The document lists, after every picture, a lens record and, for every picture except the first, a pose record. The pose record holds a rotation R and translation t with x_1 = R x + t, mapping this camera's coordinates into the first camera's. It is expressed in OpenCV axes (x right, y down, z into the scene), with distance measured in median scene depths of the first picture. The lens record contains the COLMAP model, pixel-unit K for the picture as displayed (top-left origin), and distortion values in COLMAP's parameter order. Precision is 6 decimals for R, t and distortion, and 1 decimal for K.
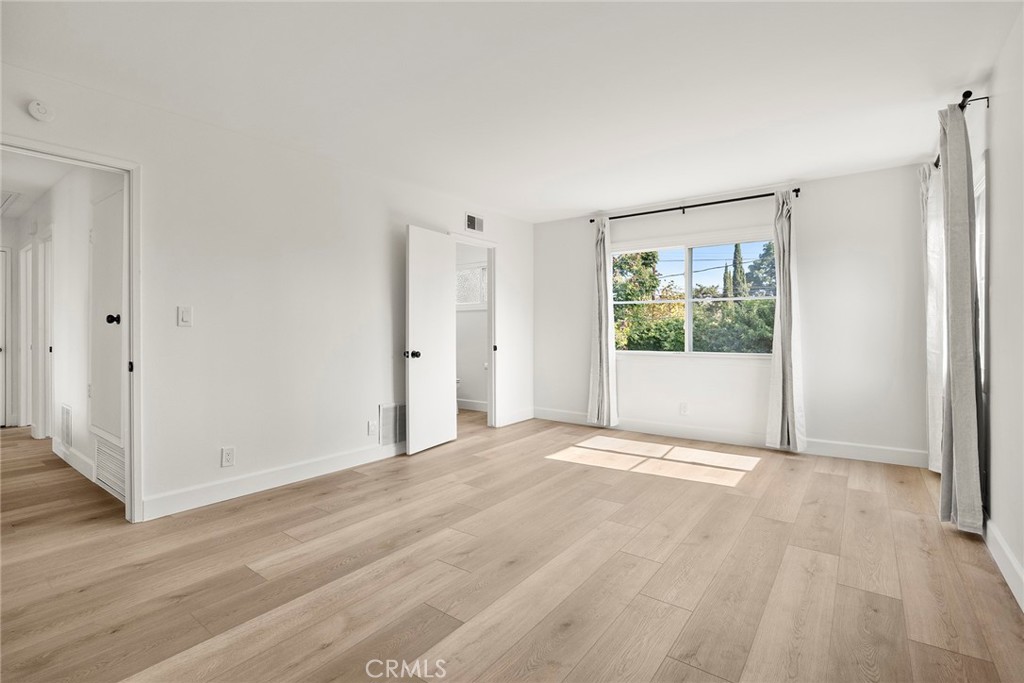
lens RADIAL K [[471.0, 0, 510.2], [0, 471.0, 331.8], [0, 0, 1]] dist [-0.014313, 0.000429]
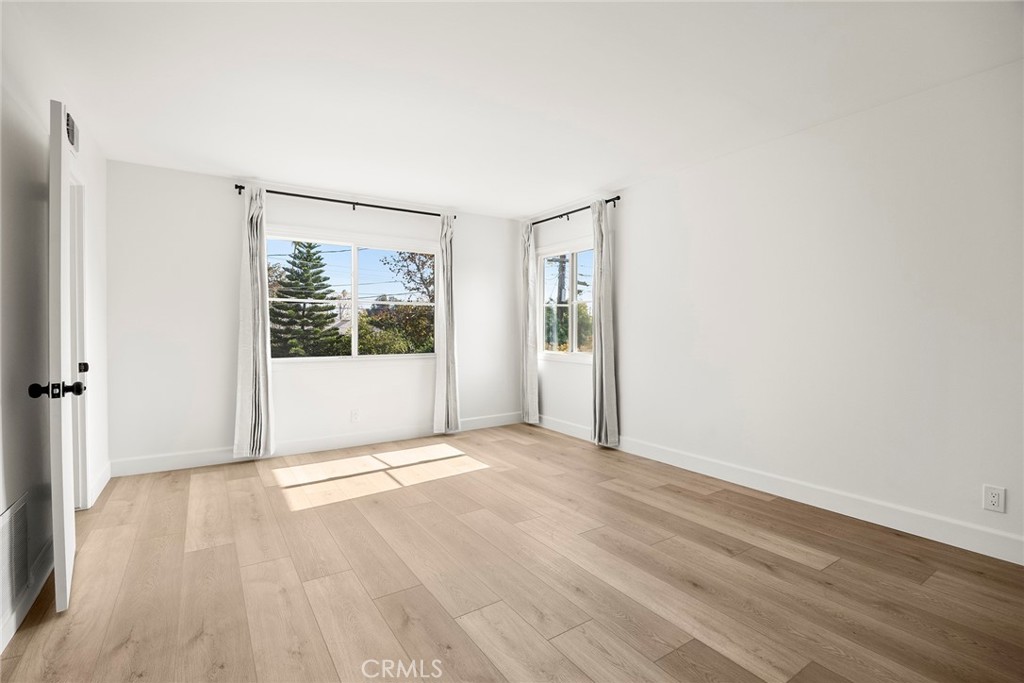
lens RADIAL K [[471.0, 0, 508.5], [0, 471.0, 335.9], [0, 0, 1]] dist [-0.014313, 0.000429]
pose [[0.341171, -0.010573, 0.939942, -0.599166], [0.007674, 0.999935, 0.008462, -0.004267], [-0.939970, 0.004326, 0.341230, 0.550721]]
